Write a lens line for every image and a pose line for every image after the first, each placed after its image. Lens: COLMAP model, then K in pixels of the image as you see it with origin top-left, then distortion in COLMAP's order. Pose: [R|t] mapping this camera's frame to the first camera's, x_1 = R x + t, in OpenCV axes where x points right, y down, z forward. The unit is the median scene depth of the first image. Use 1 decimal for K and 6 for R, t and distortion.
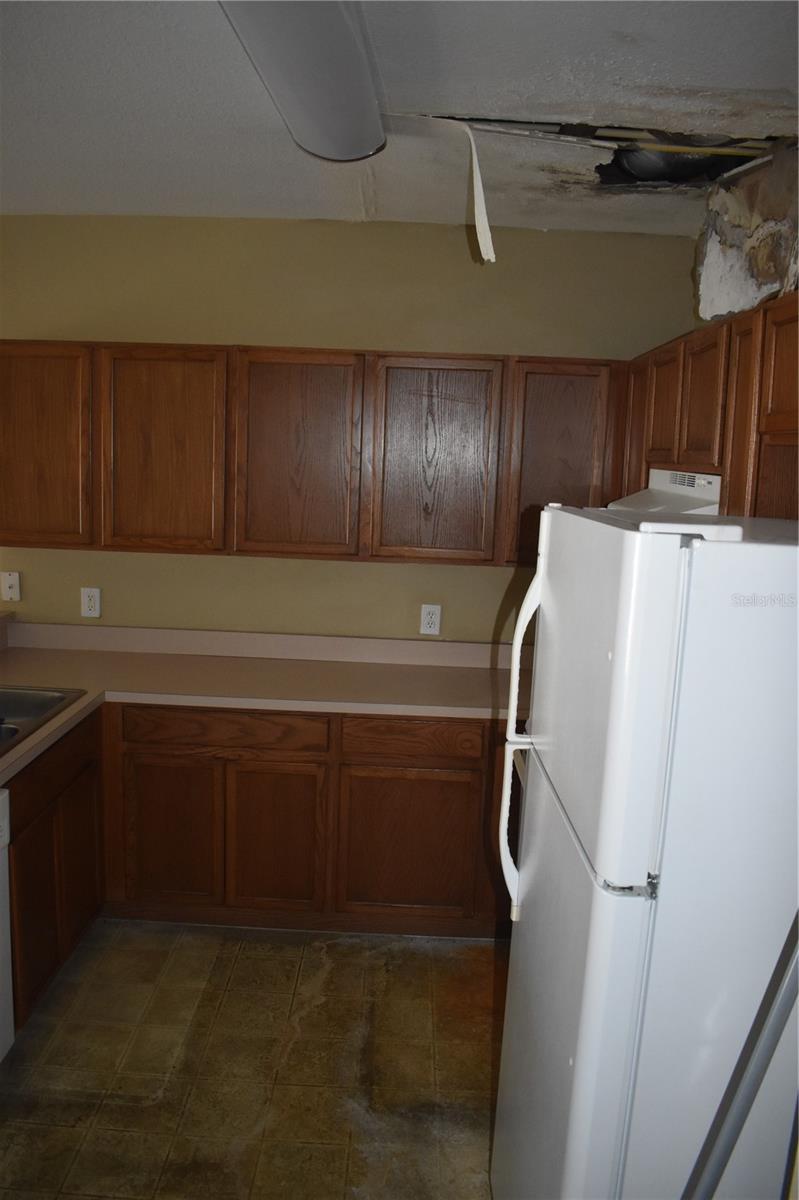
lens RADIAL K [[931.8, 0, 396.6], [0, 931.8, 601.2], [0, 0, 1]] dist [-0.096660, 0.013450]
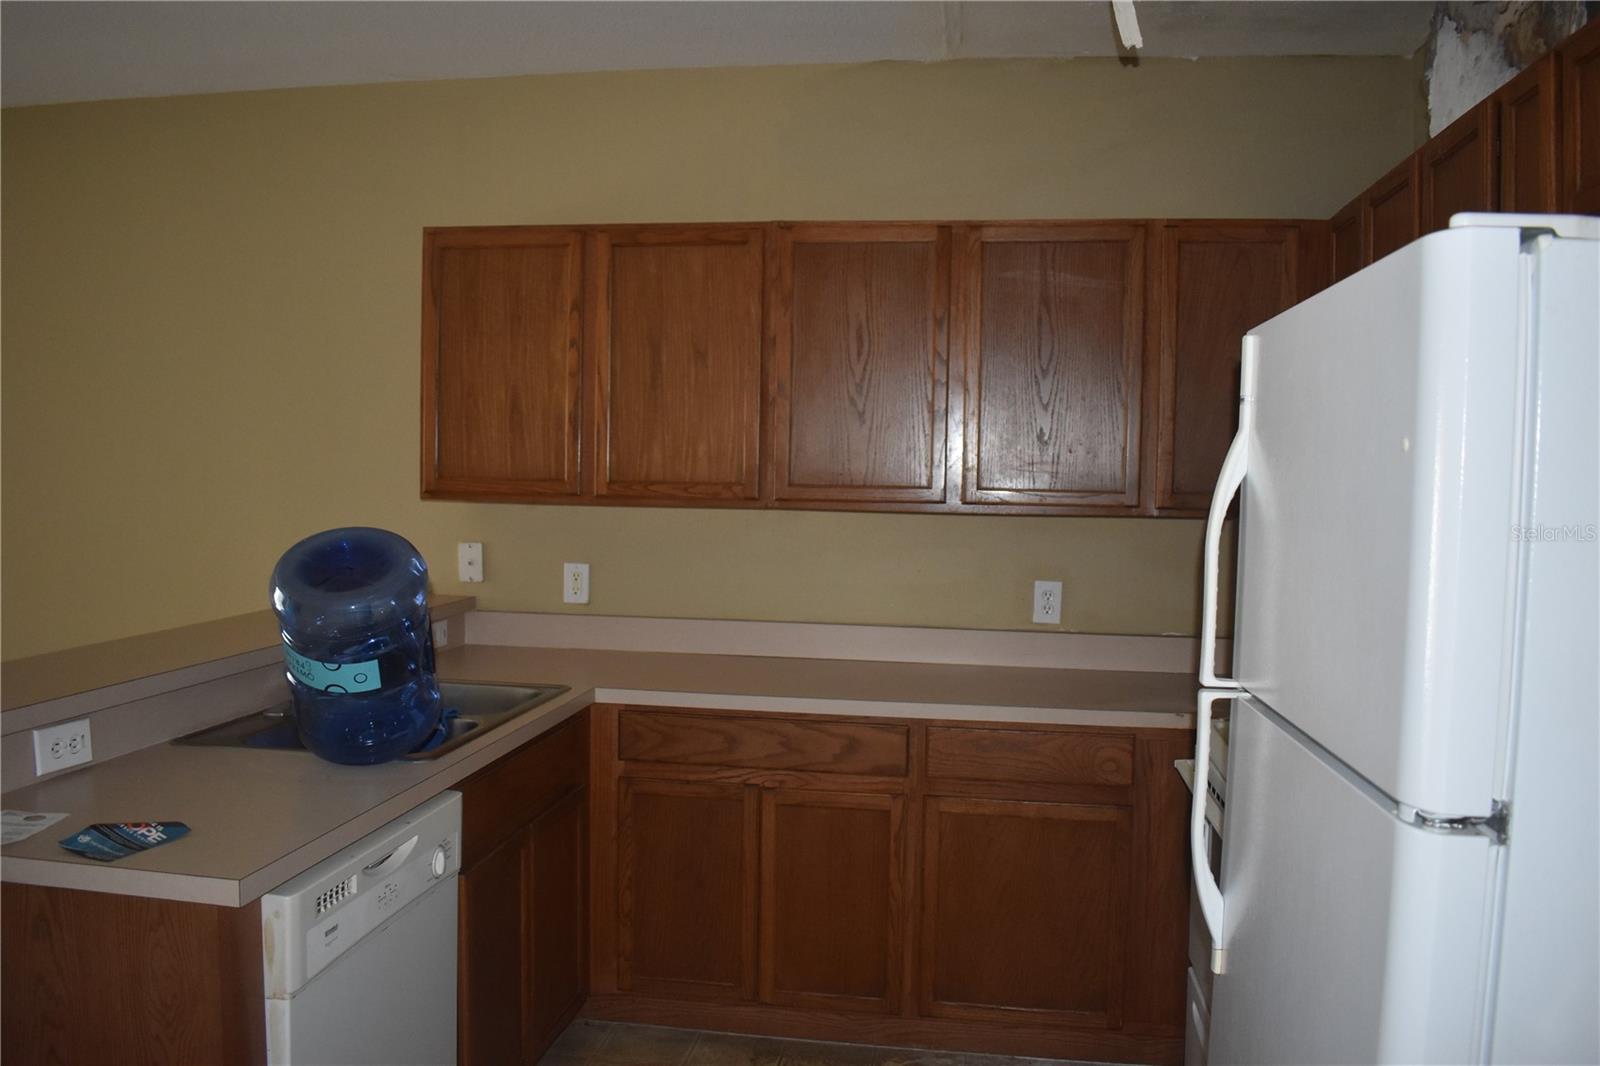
lens RADIAL K [[1242.5, 0, 802.2], [0, 1242.5, 535.5], [0, 0, 1]] dist [-0.096660, 0.013450]
pose [[0.990915, -0.013959, -0.133766, -0.024993], [-0.000262, 0.994398, -0.105705, 0.080089], [0.134492, 0.104779, 0.985359, 0.057164]]
